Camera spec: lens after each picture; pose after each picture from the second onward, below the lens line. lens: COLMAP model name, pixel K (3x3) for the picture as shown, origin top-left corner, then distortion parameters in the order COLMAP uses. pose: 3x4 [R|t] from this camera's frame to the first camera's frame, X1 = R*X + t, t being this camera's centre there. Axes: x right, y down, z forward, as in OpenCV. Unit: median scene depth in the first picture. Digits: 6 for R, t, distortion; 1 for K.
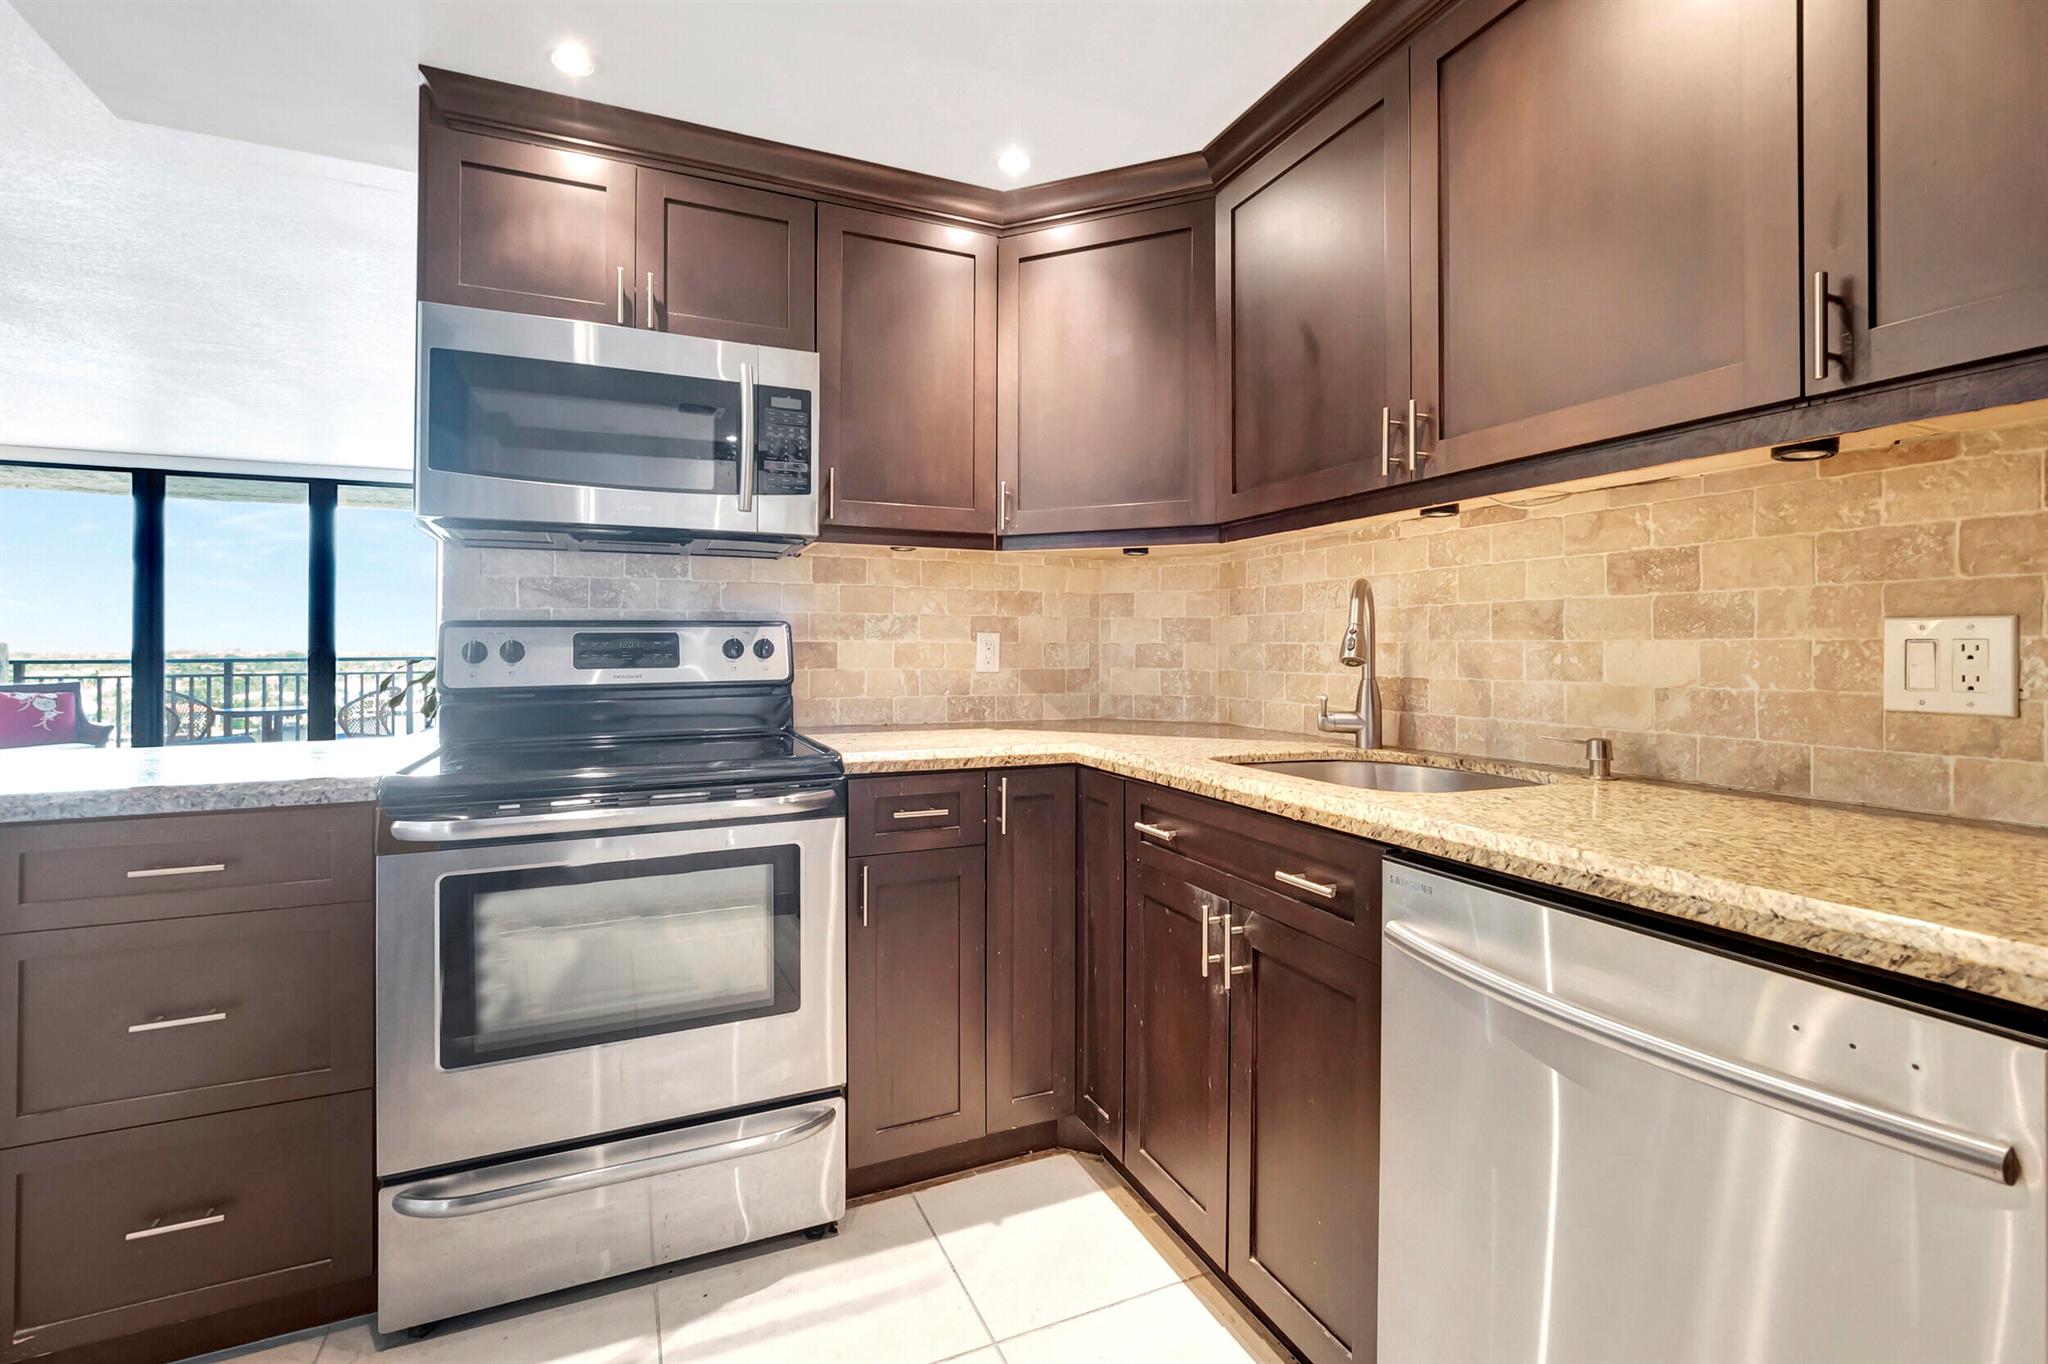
lens RADIAL K [[913.6, 0, 1013.7], [0, 913.6, 640.7], [0, 0, 1]] dist [0.004825, -0.001020]
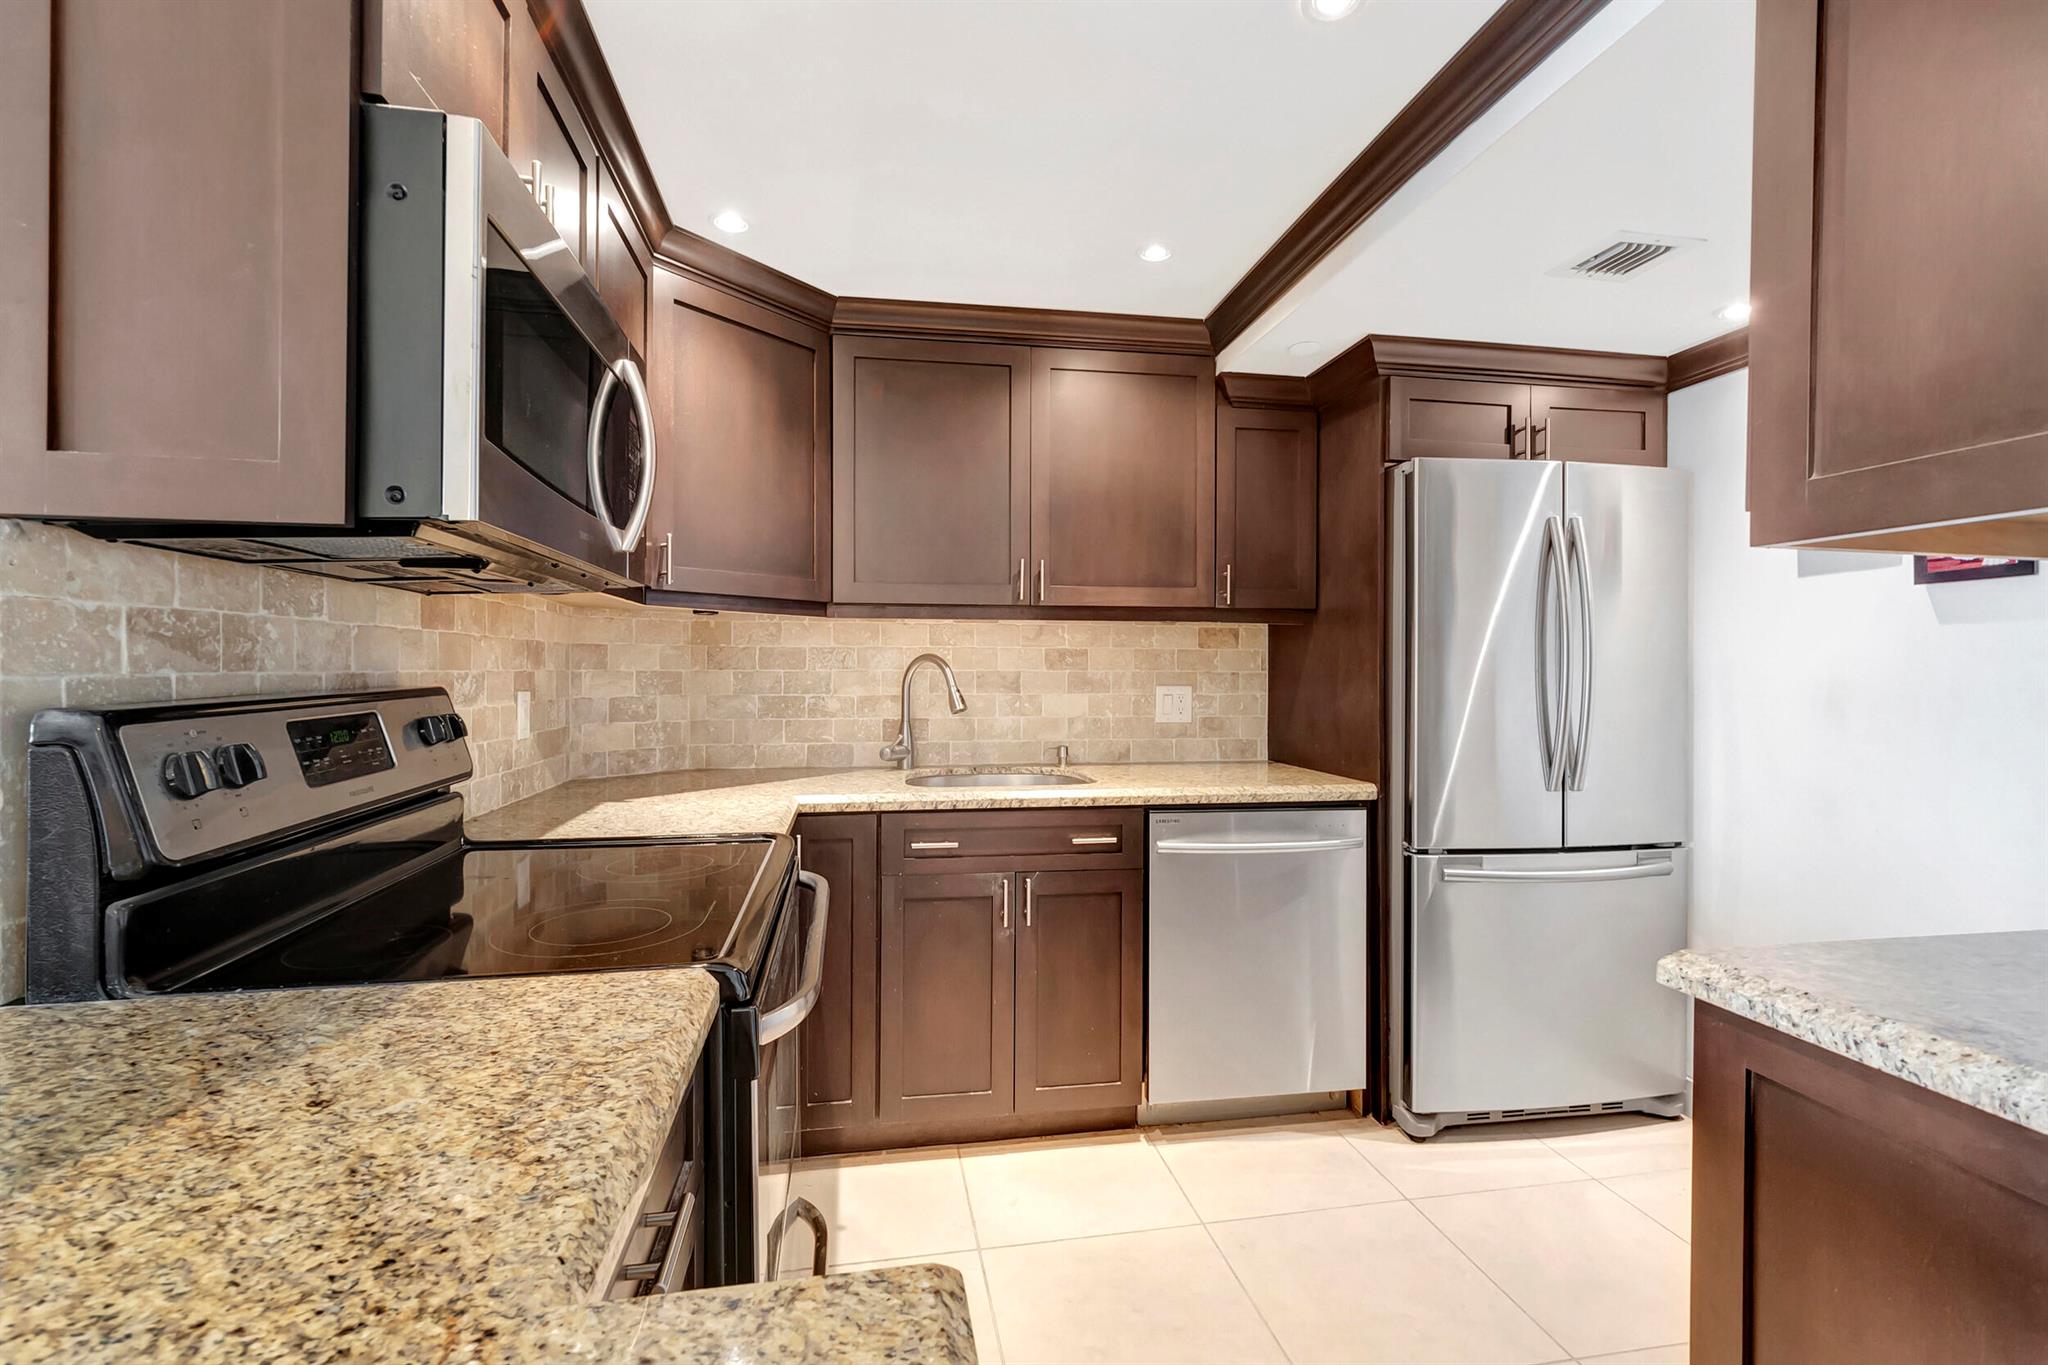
lens RADIAL K [[913.6, 0, 1022.5], [0, 913.6, 662.9], [0, 0, 1]] dist [0.004825, -0.001020]
pose [[0.230185, 0.003221, 0.973141, -1.110513], [-0.010620, 0.999943, -0.000798, -0.058212], [-0.973089, -0.010151, 0.230207, 0.566207]]
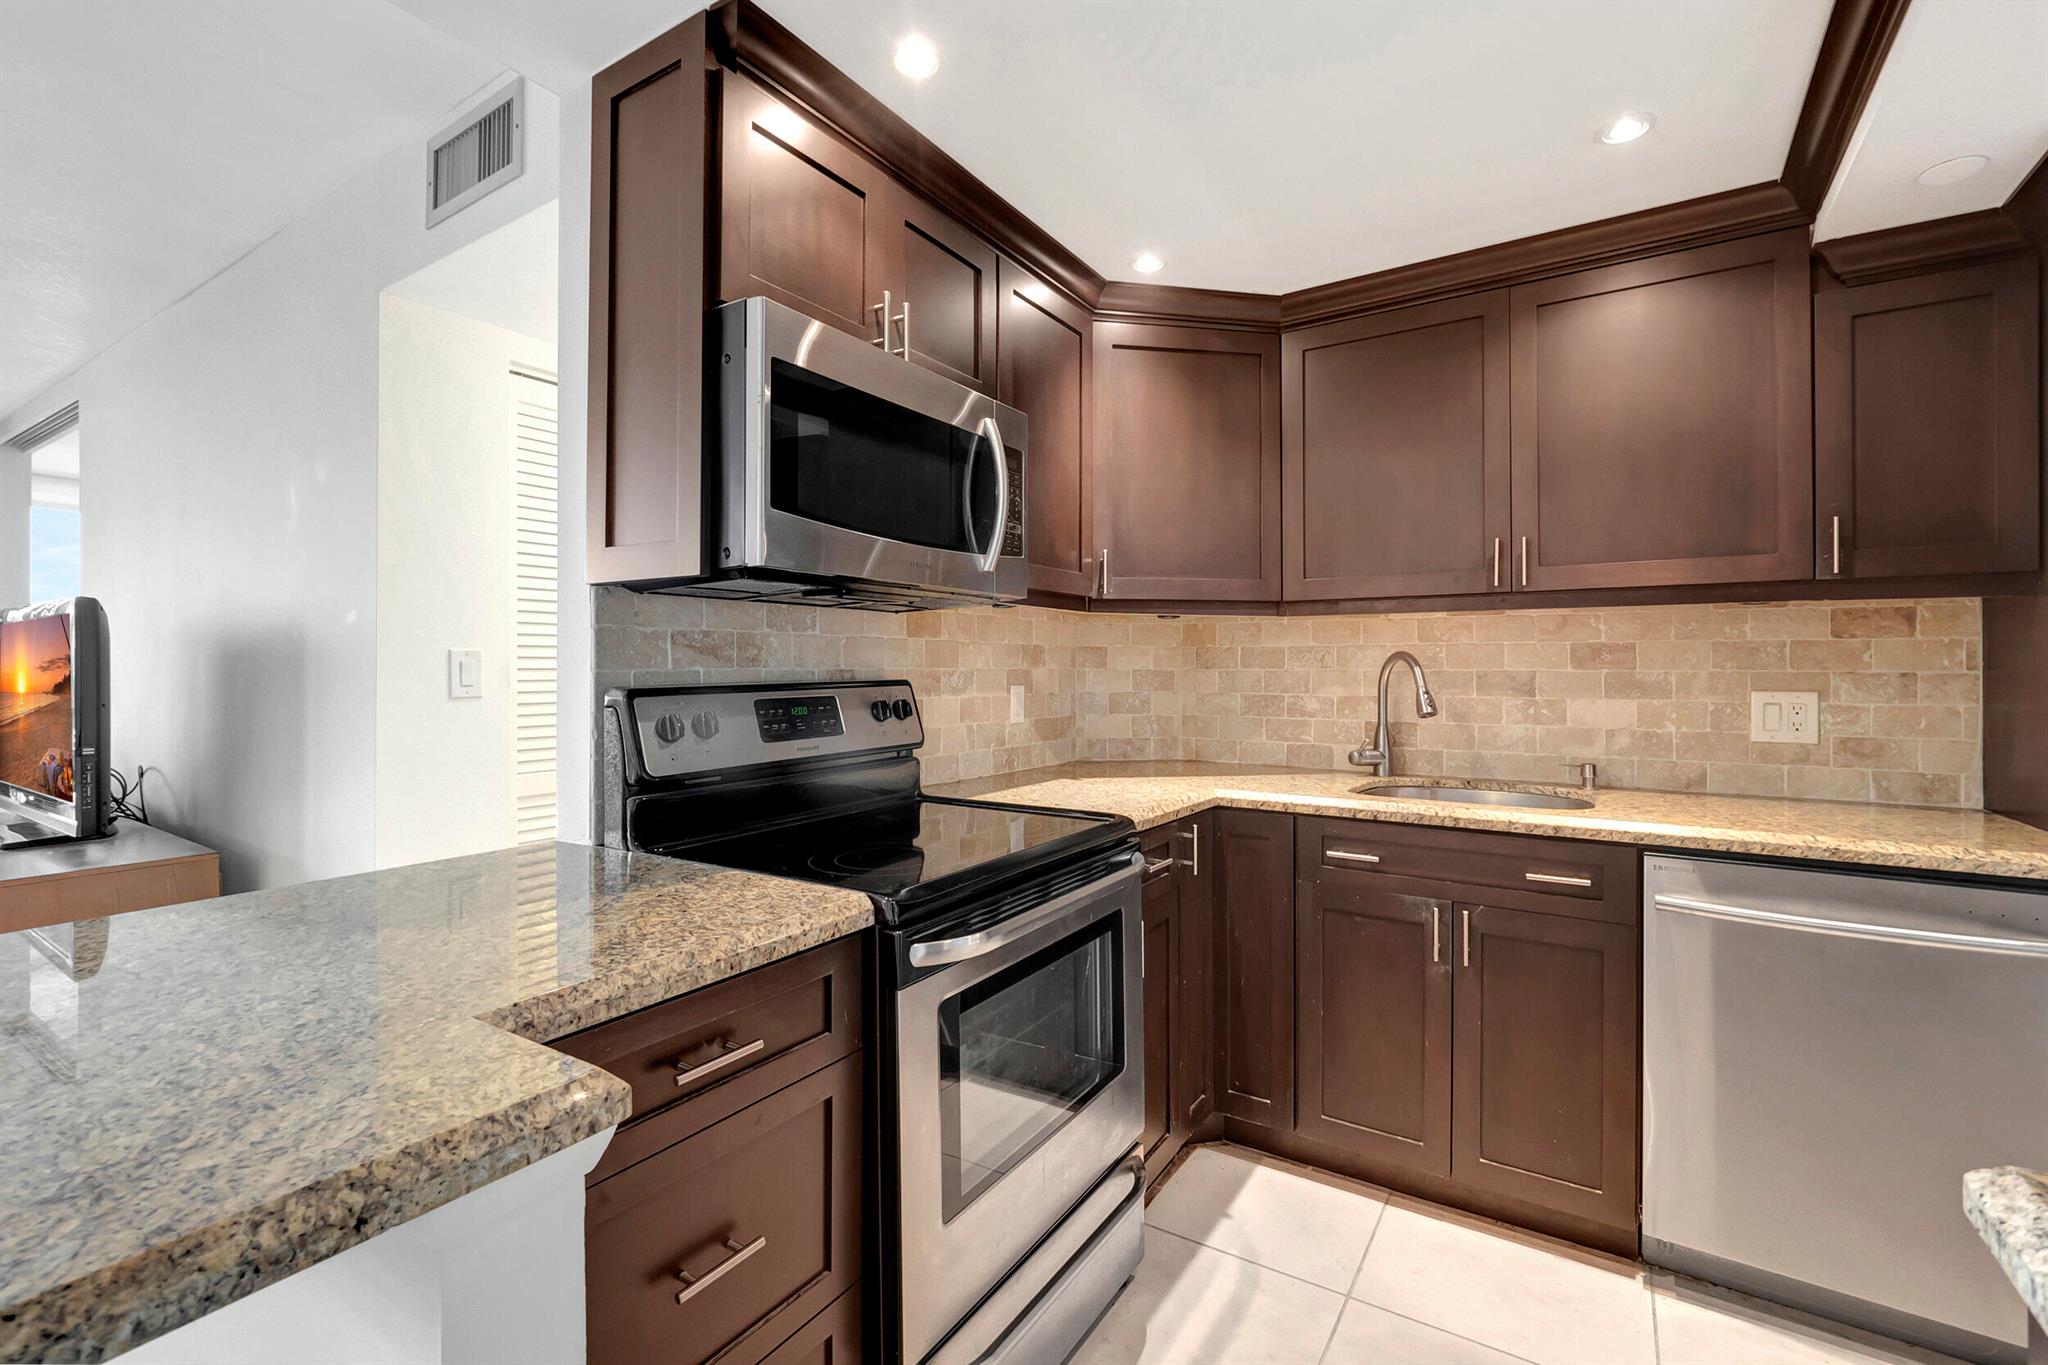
lens RADIAL K [[913.6, 0, 1016.5], [0, 913.6, 660.1], [0, 0, 1]] dist [0.004825, -0.001020]
pose [[0.833858, 0.003544, 0.551967, -0.913392], [-0.004900, 0.999988, 0.000983, -0.058112], [-0.551957, -0.003525, 0.833865, 0.210358]]
